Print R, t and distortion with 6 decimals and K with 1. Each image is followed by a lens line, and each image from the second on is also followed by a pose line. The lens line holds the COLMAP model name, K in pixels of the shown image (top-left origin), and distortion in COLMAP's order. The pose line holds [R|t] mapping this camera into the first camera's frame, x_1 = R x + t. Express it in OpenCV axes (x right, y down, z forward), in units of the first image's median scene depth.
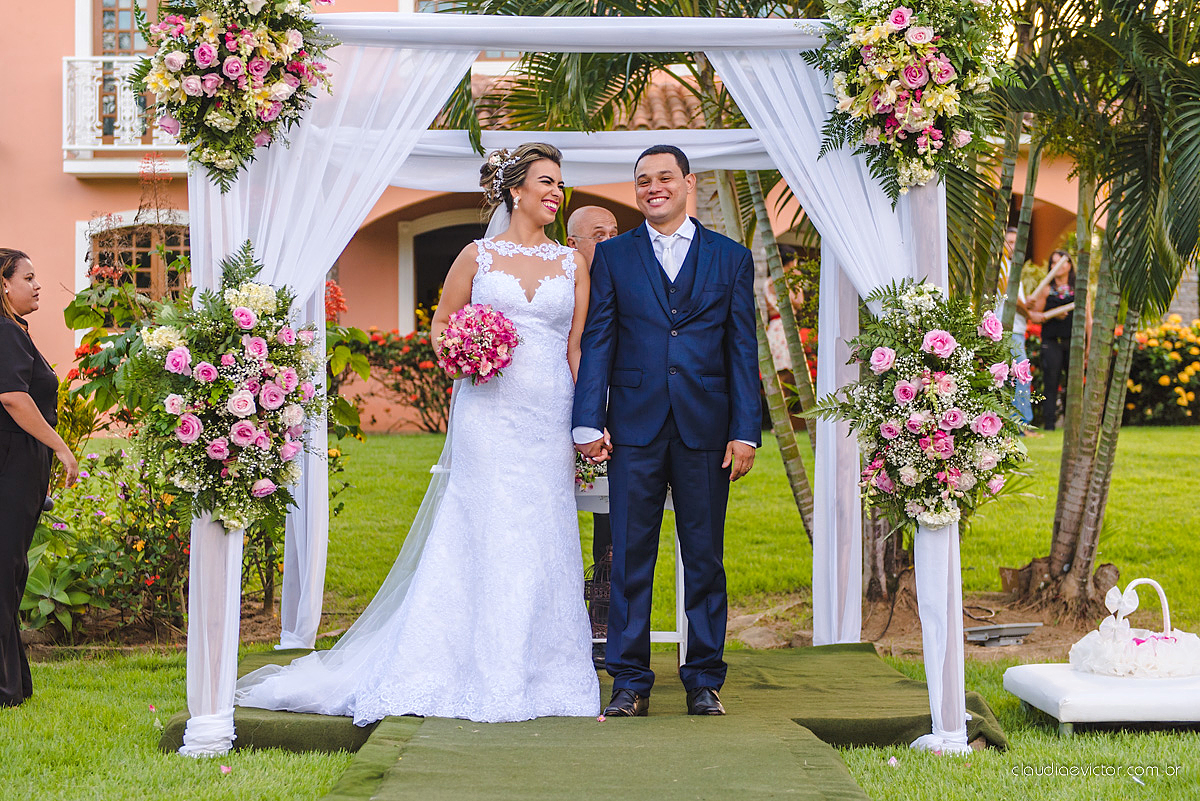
lens RADIAL K [[2064.5, 0, 599.6], [0, 2064.5, 401.0], [0, 0, 1]] dist [0.029263, 0.000000]
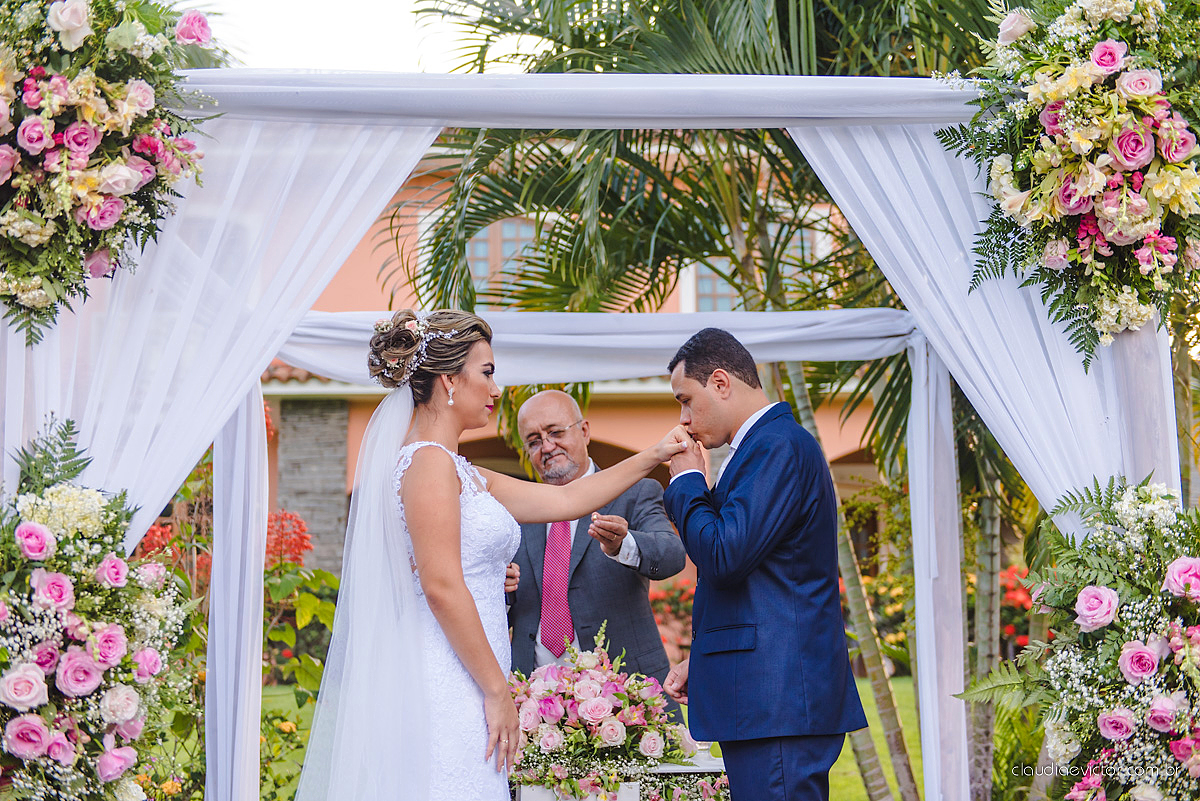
lens RADIAL K [[1648.0, 0, 625.6], [0, 1648.0, 455.5], [0, 0, 1]] dist [-0.068416, 0.000000]
pose [[0.999977, -0.002794, 0.006105, -0.003774], [0.003463, 0.993651, -0.112455, -0.010481], [-0.005752, 0.112473, 0.993638, 0.518117]]
